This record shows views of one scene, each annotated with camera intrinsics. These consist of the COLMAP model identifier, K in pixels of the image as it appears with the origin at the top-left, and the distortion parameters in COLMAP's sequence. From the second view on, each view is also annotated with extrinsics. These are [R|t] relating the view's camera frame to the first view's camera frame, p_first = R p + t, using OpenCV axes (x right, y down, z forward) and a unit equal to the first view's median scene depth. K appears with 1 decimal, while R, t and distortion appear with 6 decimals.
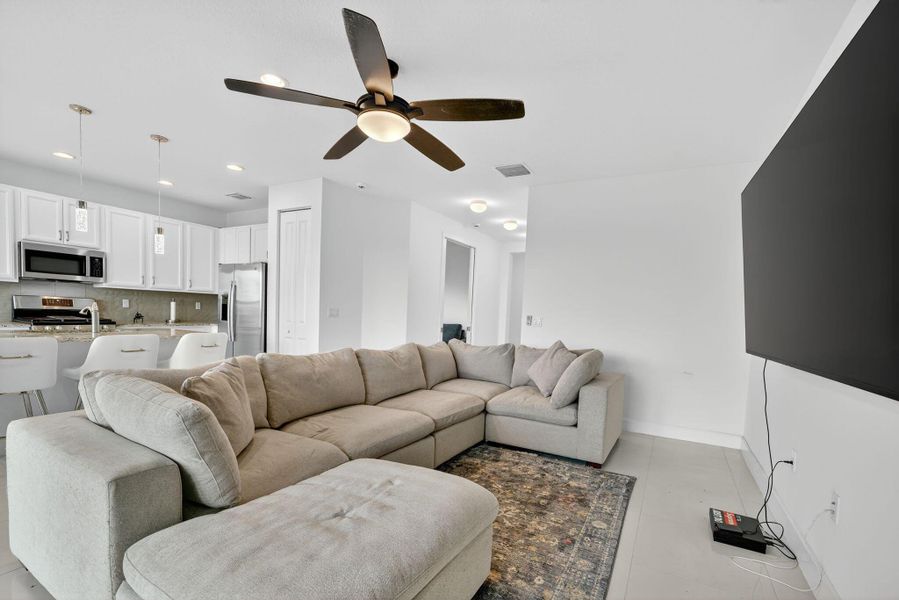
lens RADIAL K [[395.9, 0, 451.1], [0, 395.9, 334.7], [0, 0, 1]] dist [0.000506, -0.000067]
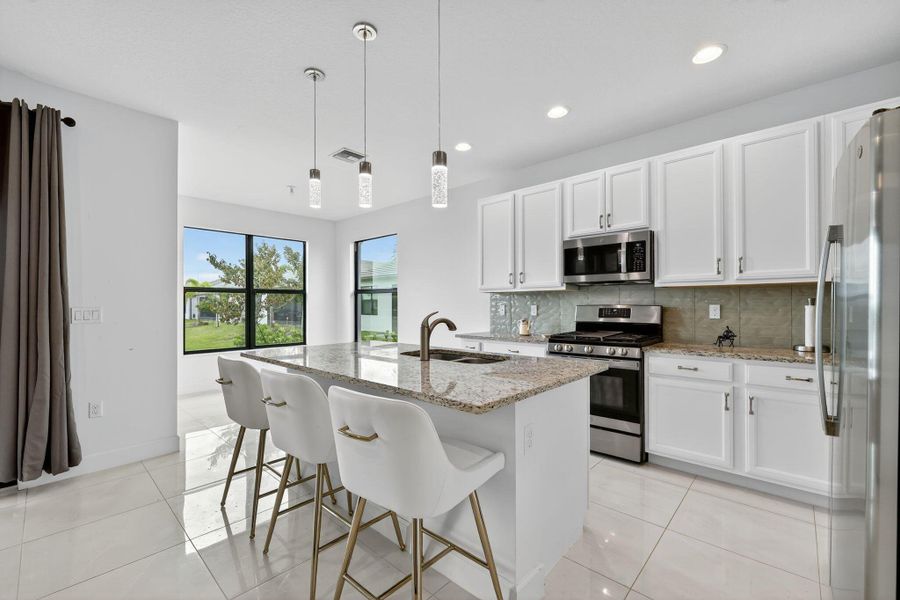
lens RADIAL K [[381.7, 0, 446.9], [0, 381.7, 304.5], [0, 0, 1]] dist [-0.001384, -0.000257]
pose [[-0.240976, -0.045450, -0.969466, -0.213765], [-0.061964, 0.997585, -0.031367, -0.052023], [0.968551, 0.052513, -0.243211, 0.812559]]
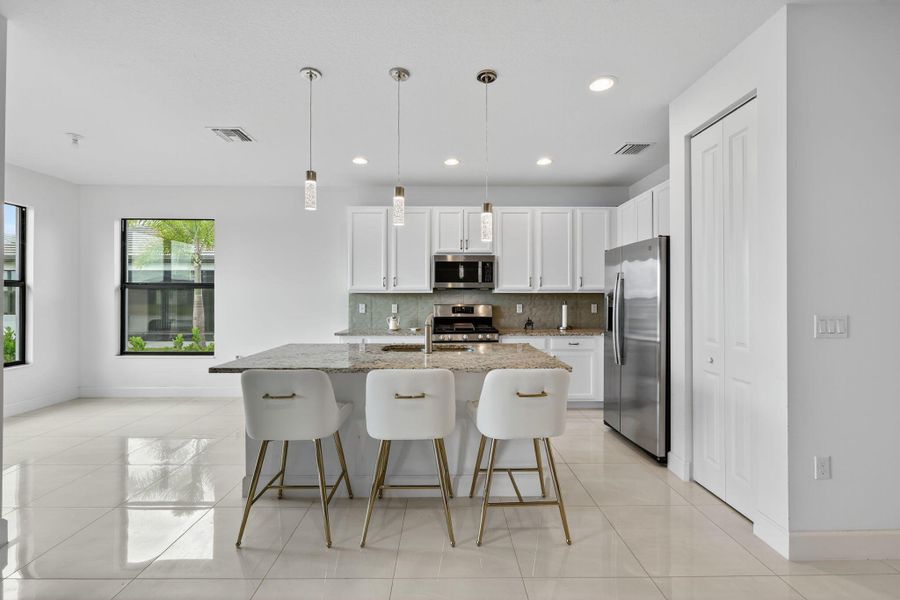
lens RADIAL K [[379.5, 0, 450.0], [0, 379.5, 300.0], [0, 0, 1]] dist [-0.001157, -0.000066]
pose [[0.502834, -0.039443, -0.863482, -0.148954], [-0.026034, 0.997814, -0.060740, -0.044173], [0.863991, 0.053022, 0.500708, 0.445267]]
